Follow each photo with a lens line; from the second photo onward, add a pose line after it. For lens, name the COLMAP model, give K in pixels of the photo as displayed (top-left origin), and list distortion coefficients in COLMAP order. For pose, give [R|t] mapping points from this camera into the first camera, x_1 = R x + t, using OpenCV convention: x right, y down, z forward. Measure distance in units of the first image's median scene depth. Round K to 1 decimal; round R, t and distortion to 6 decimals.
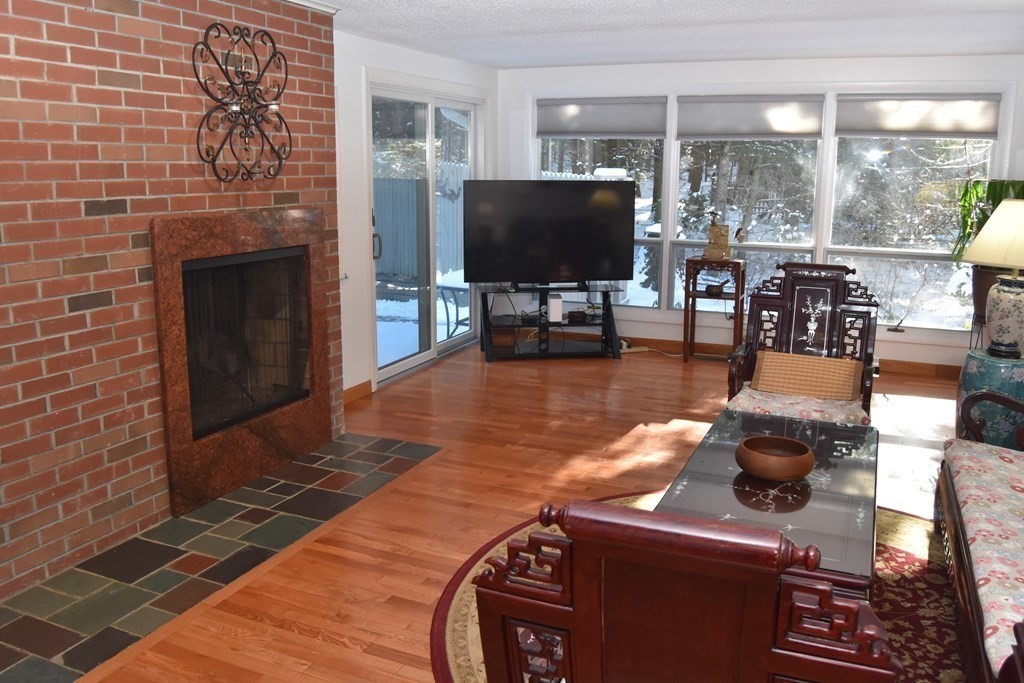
lens RADIAL K [[829.0, 0, 512.0], [0, 829.0, 341.5], [0, 0, 1]] dist [-0.118546, 0.074387]
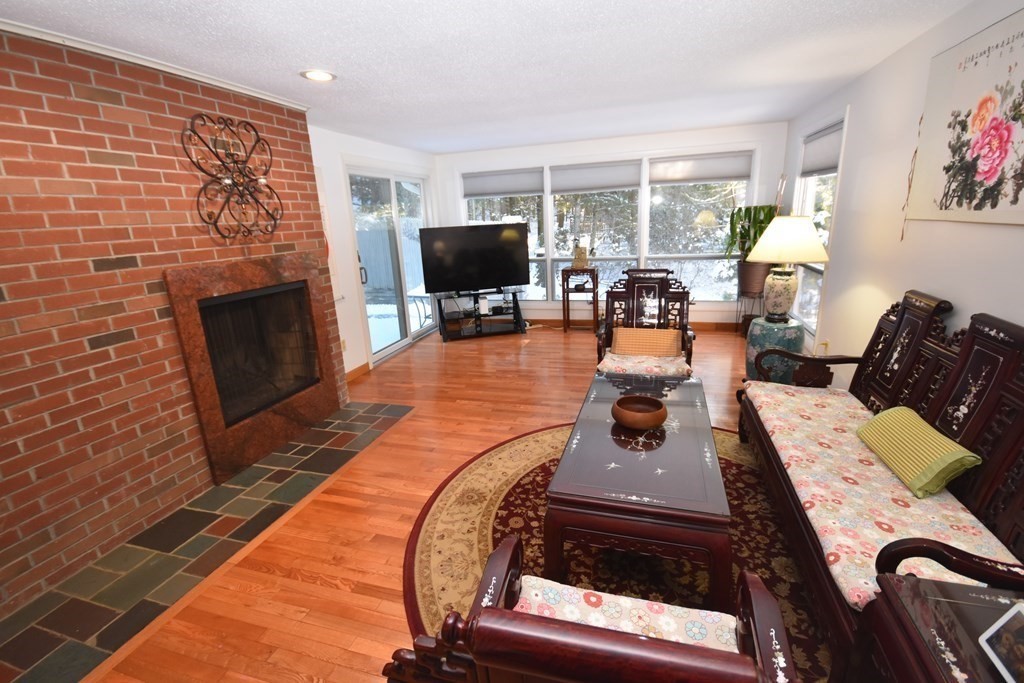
lens RADIAL K [[434.6, 0, 512.0], [0, 434.6, 341.5], [0, 0, 1]] dist [0.000736, -0.005999]
pose [[0.992128, -0.082301, 0.094381, 0.033865], [0.075889, 0.994682, 0.069633, -0.040869], [-0.099610, -0.061923, 0.993098, 0.232548]]
